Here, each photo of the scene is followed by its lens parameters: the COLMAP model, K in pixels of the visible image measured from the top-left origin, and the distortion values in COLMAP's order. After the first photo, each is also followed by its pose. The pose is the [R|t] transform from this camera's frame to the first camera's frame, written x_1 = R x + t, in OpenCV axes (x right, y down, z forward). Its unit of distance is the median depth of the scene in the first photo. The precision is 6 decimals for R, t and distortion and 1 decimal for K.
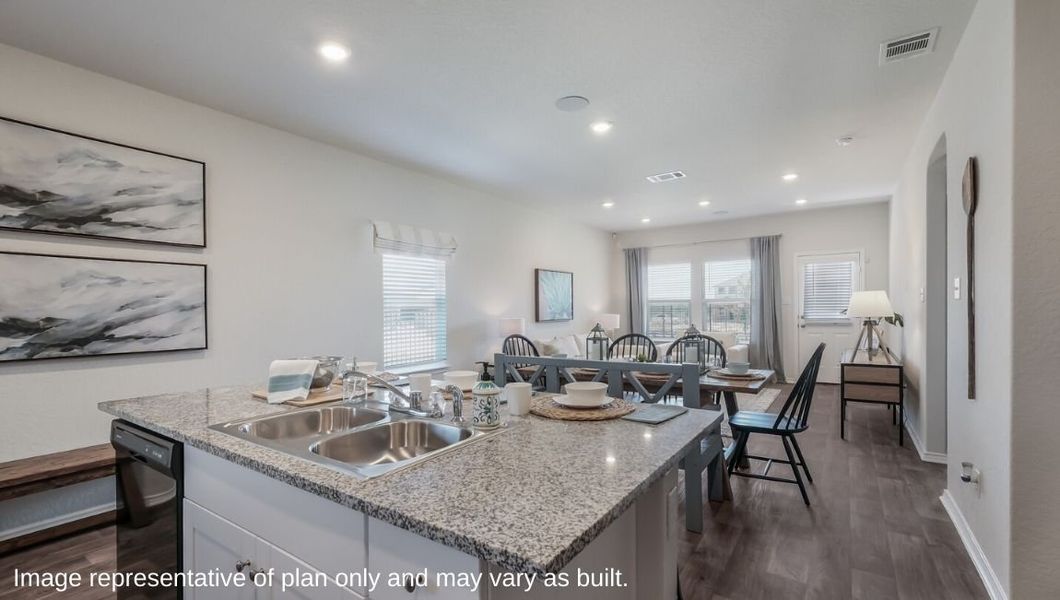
lens RADIAL K [[459.1, 0, 519.5], [0, 459.1, 310.8], [0, 0, 1]] dist [0.003810, -0.000571]
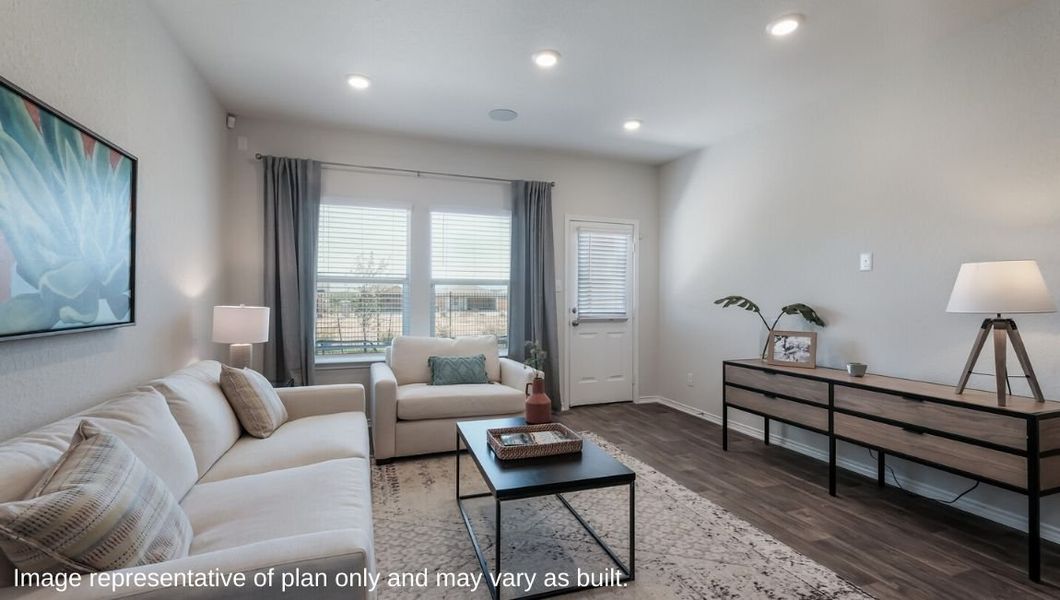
lens RADIAL K [[459.1, 0, 530.7], [0, 459.1, 296.5], [0, 0, 1]] dist [0.003810, -0.000571]
pose [[0.572501, 0.018363, 0.819698, 0.025201], [-0.006648, 0.999820, -0.017755, 0.004527], [-0.819877, 0.004716, 0.572520, 0.643950]]
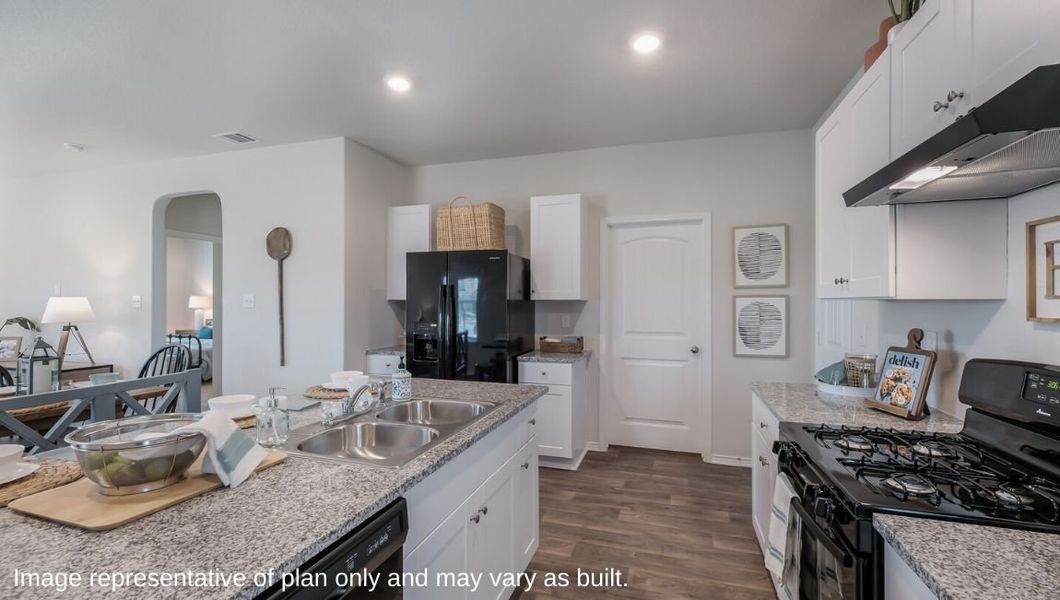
lens RADIAL K [[459.1, 0, 528.1], [0, 459.1, 300.1], [0, 0, 1]] dist [0.003810, -0.000571]
pose [[-0.298485, 0.014759, 0.954300, -0.290970], [0.007974, 0.999884, -0.012970, -0.008197], [-0.954381, 0.003738, -0.298568, 0.190139]]
